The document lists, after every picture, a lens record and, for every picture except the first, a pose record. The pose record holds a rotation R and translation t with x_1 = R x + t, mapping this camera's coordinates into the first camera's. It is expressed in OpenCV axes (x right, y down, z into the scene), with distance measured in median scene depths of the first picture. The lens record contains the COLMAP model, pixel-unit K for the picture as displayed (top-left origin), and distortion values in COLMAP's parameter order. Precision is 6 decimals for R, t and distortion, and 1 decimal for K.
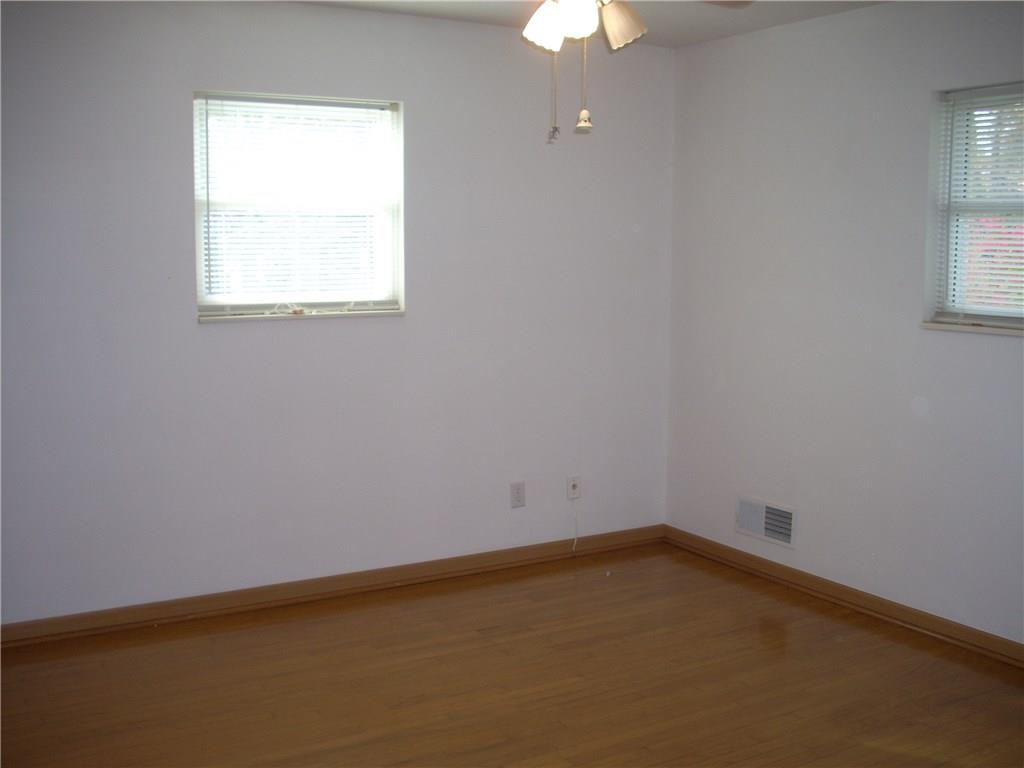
lens RADIAL K [[1099.2, 0, 513.7], [0, 1099.2, 407.5], [0, 0, 1]] dist [-0.152162, 0.058722]
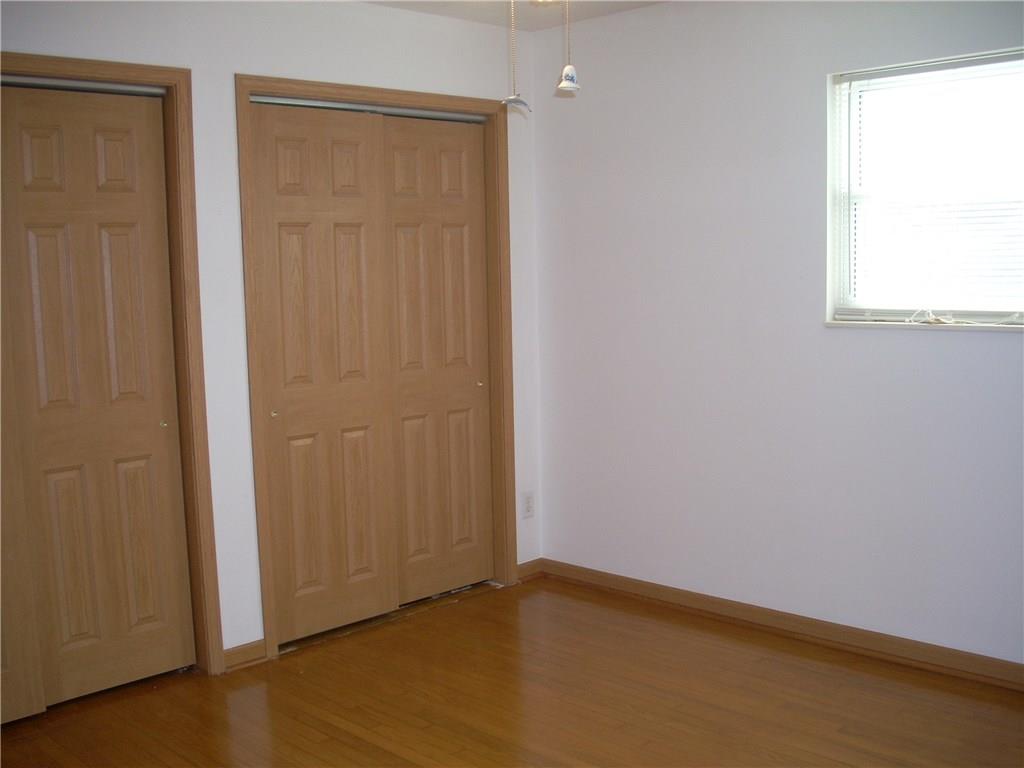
lens RADIAL K [[1099.2, 0, 513.7], [0, 1099.2, 407.5], [0, 0, 1]] dist [-0.152162, 0.058722]
pose [[0.229664, 0.115332, -0.966412, 0.535772], [-0.112089, 0.989481, 0.091448, -0.062998], [0.966794, 0.087322, 0.240176, 0.513439]]
